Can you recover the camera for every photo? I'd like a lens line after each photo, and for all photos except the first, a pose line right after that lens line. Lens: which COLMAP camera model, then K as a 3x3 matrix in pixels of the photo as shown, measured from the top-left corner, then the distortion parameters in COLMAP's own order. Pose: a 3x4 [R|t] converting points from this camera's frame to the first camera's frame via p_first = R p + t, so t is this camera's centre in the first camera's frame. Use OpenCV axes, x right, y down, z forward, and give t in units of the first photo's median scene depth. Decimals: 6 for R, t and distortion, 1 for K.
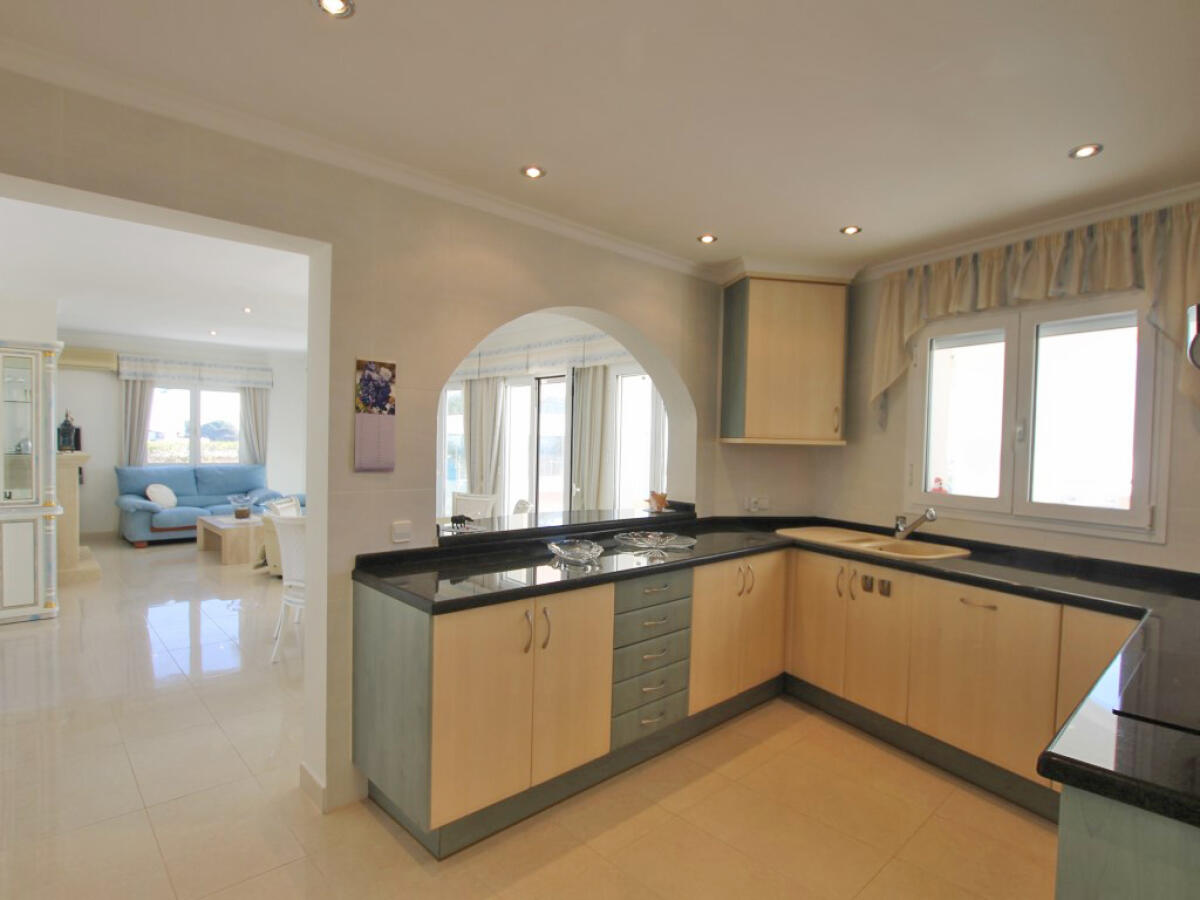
lens RADIAL K [[635.7, 0, 597.4], [0, 635.7, 450.8], [0, 0, 1]] dist [-0.003217, -0.000437]
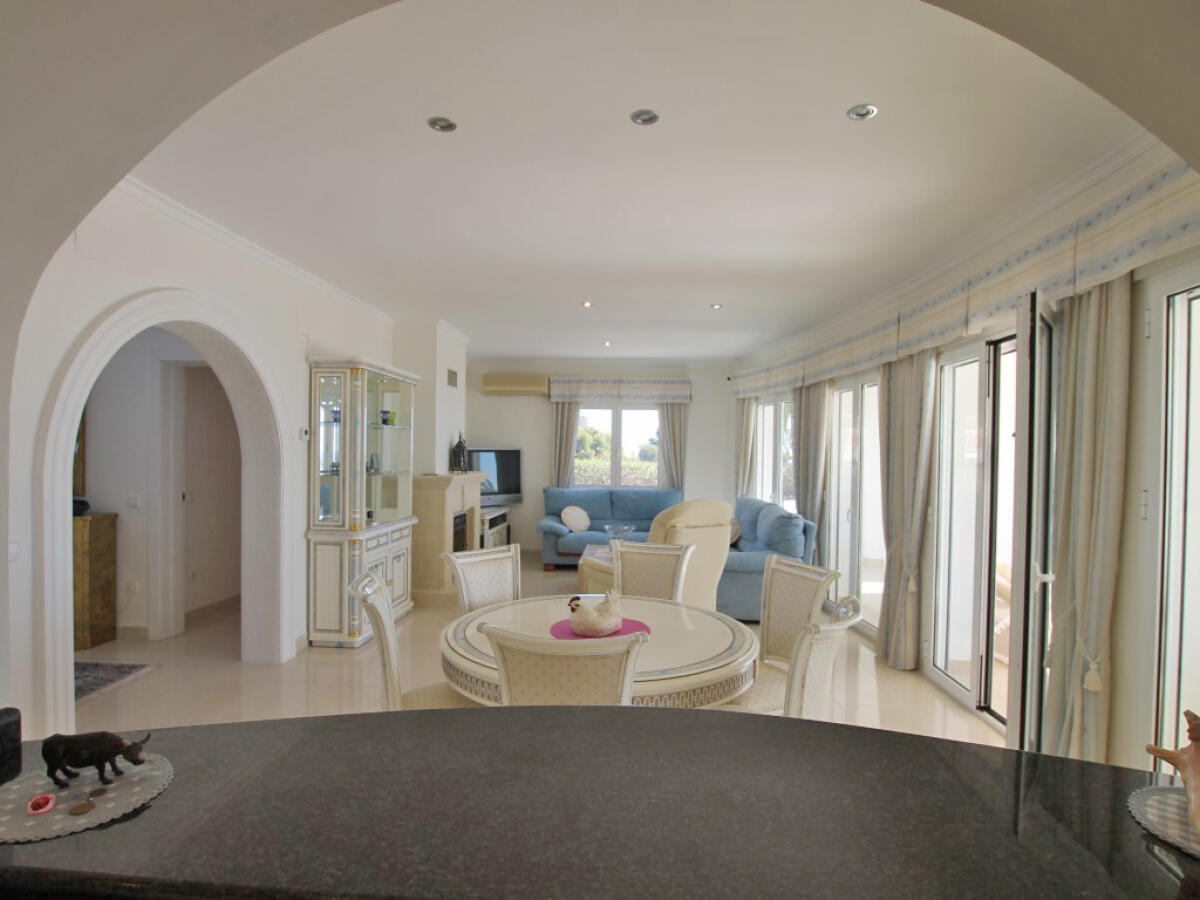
lens RADIAL K [[631.5, 0, 609.6], [0, 631.5, 455.1], [0, 0, 1]] dist [-0.024163, 0.002172]
pose [[0.689717, -0.007093, -0.724044, 0.051421], [-0.012646, 0.999681, -0.021840, -0.005650], [0.723968, 0.024220, 0.689408, 0.365381]]
